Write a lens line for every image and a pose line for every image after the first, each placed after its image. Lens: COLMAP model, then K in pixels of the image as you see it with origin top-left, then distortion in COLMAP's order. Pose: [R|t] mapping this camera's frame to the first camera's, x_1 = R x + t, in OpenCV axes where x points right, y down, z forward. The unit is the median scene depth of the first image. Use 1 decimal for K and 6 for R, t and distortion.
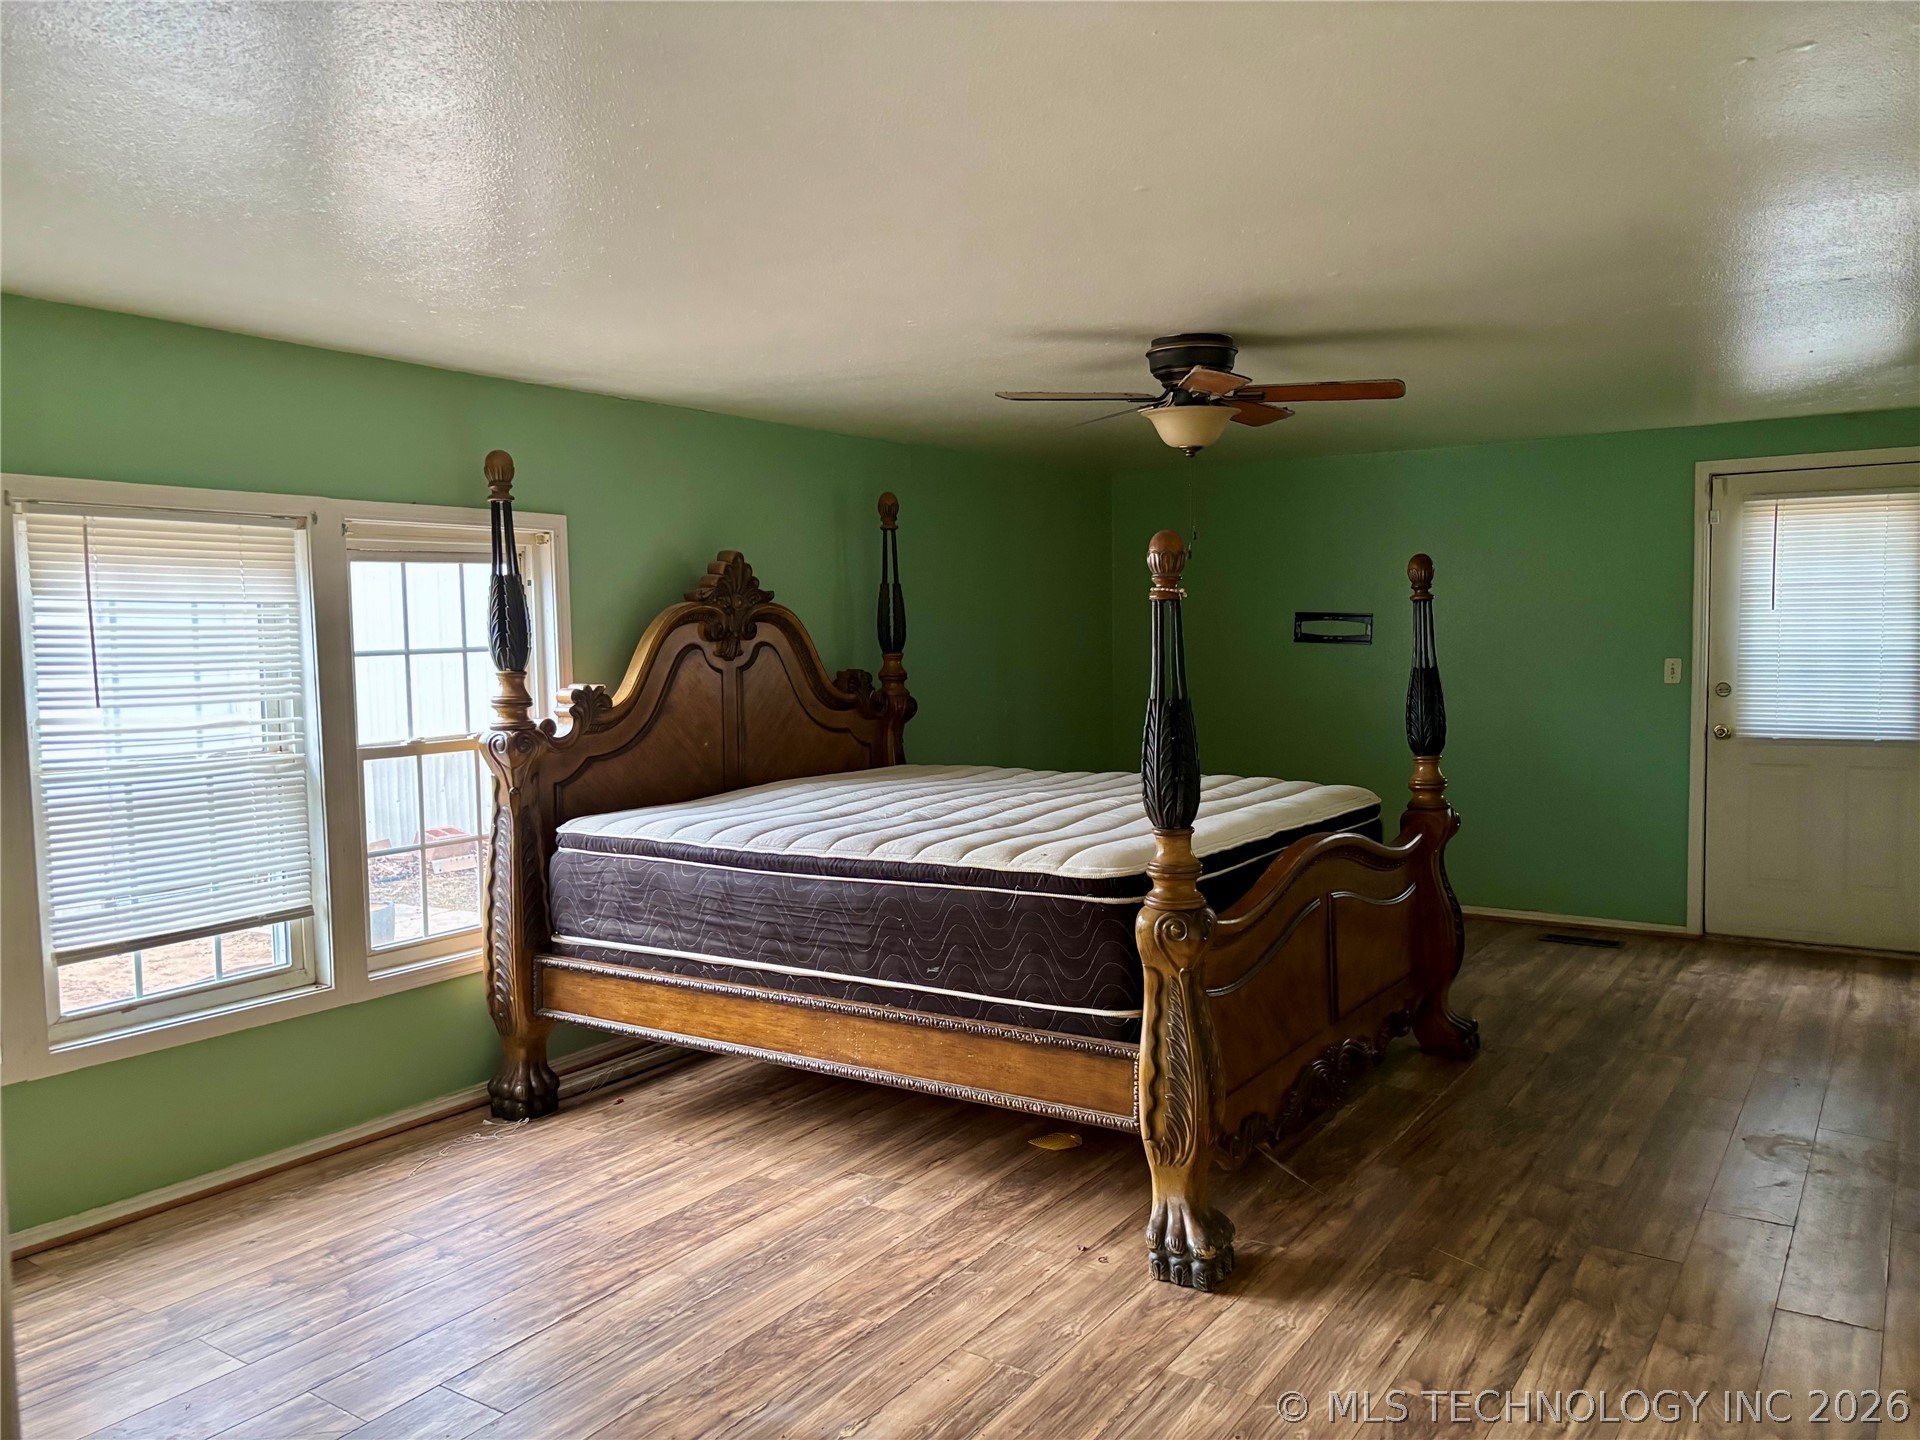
lens RADIAL K [[1455.8, 0, 932.2], [0, 1455.8, 718.5], [0, 0, 1]] dist [0.055912, -0.087107]
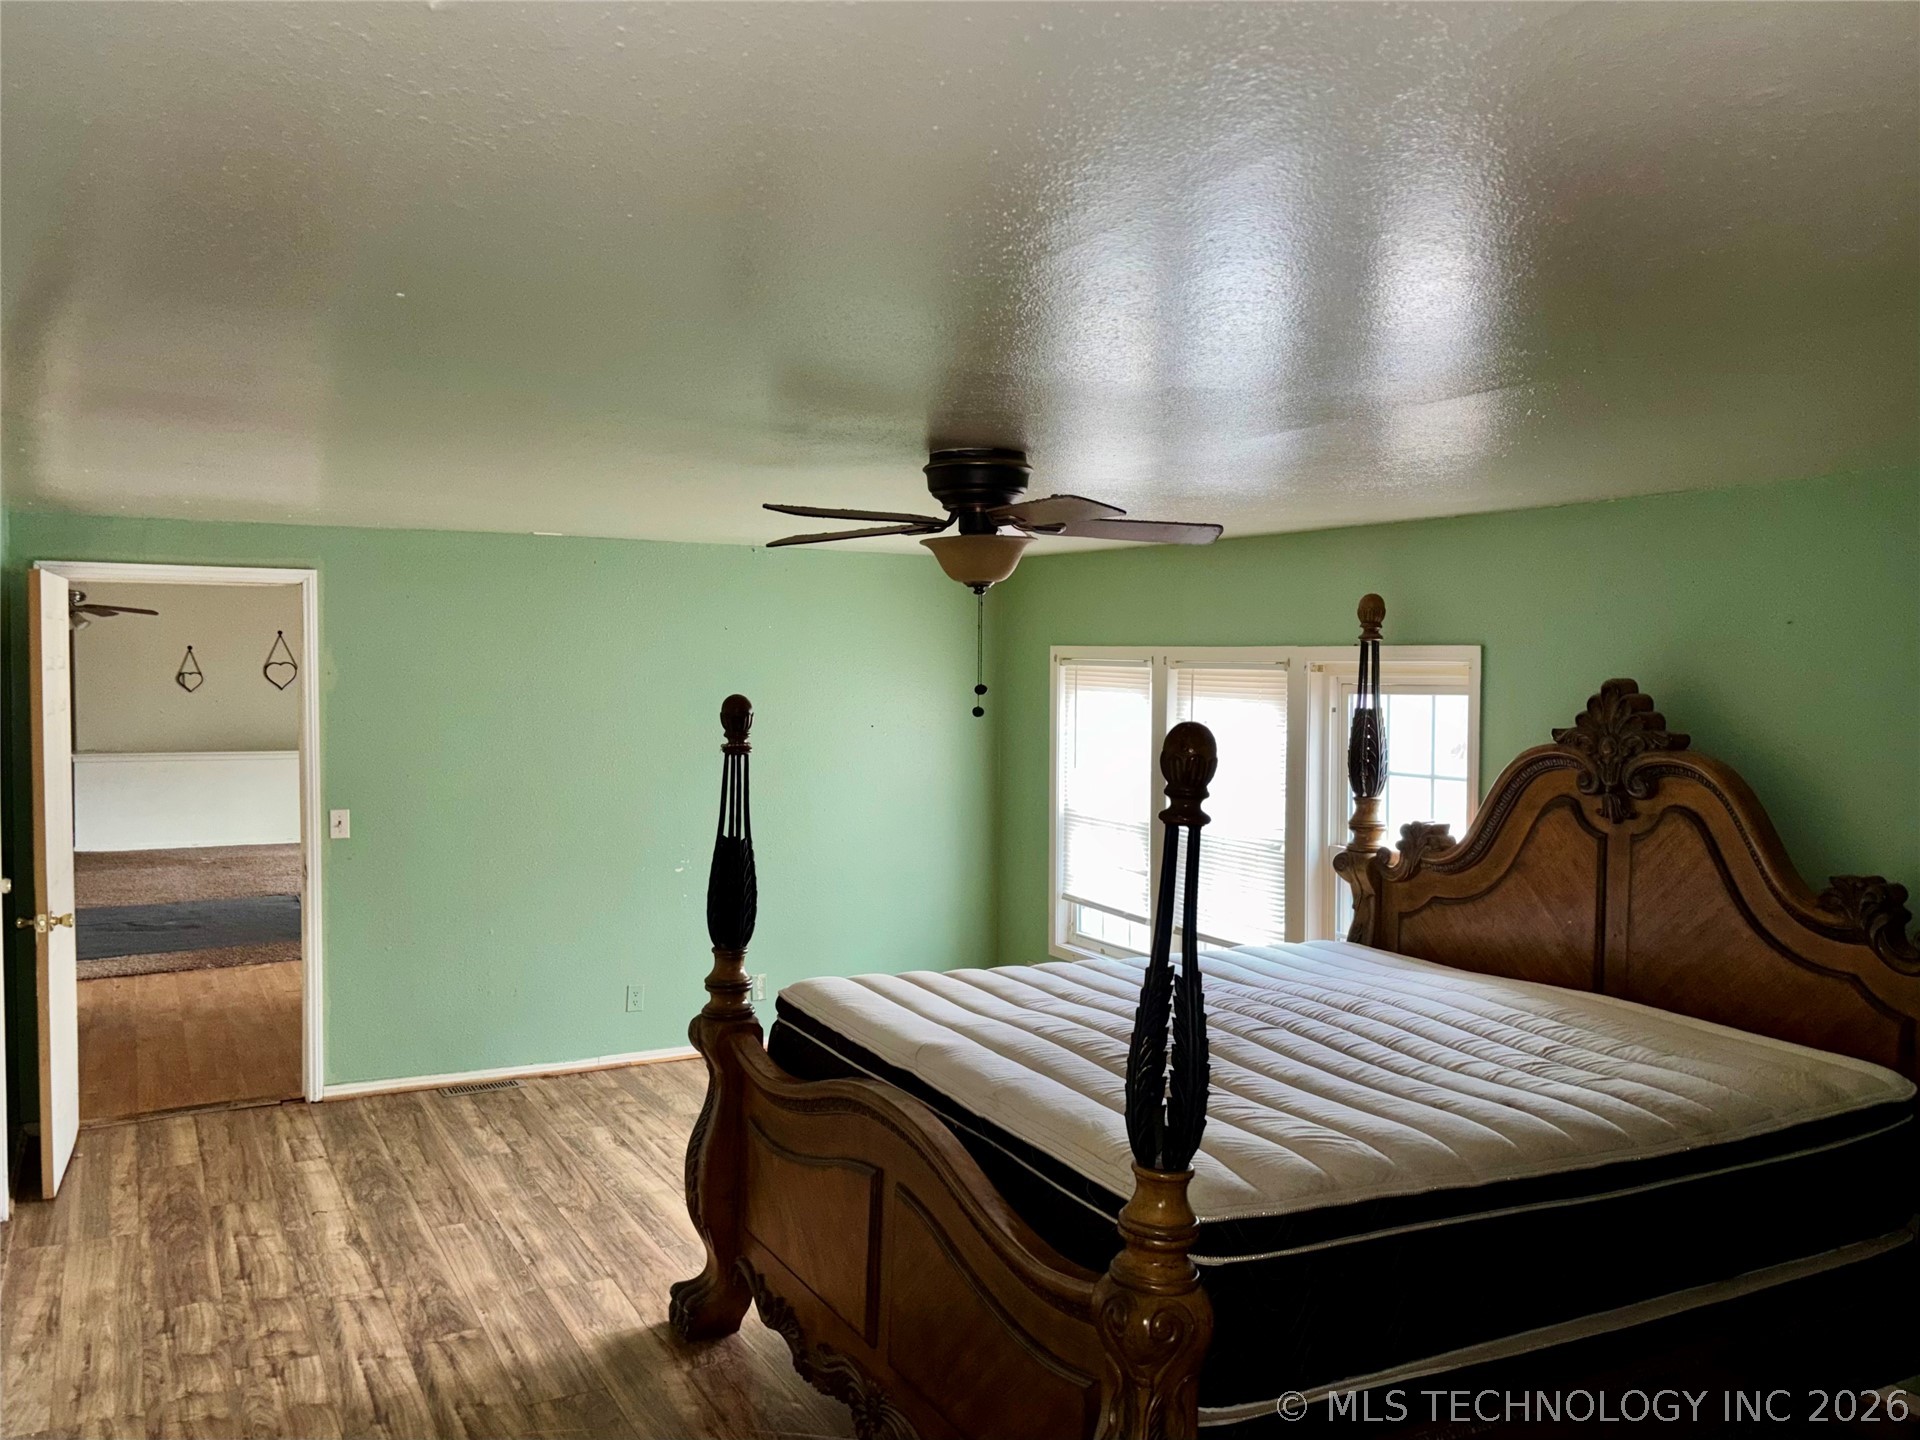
lens RADIAL K [[1455.8, 0, 932.2], [0, 1455.8, 718.5], [0, 0, 1]] dist [0.055912, -0.087107]
pose [[-0.456469, 0.037070, -0.888967, 1.035382], [-0.065490, 0.995022, 0.075120, -0.189957], [0.887326, 0.092508, -0.451769, 1.523422]]
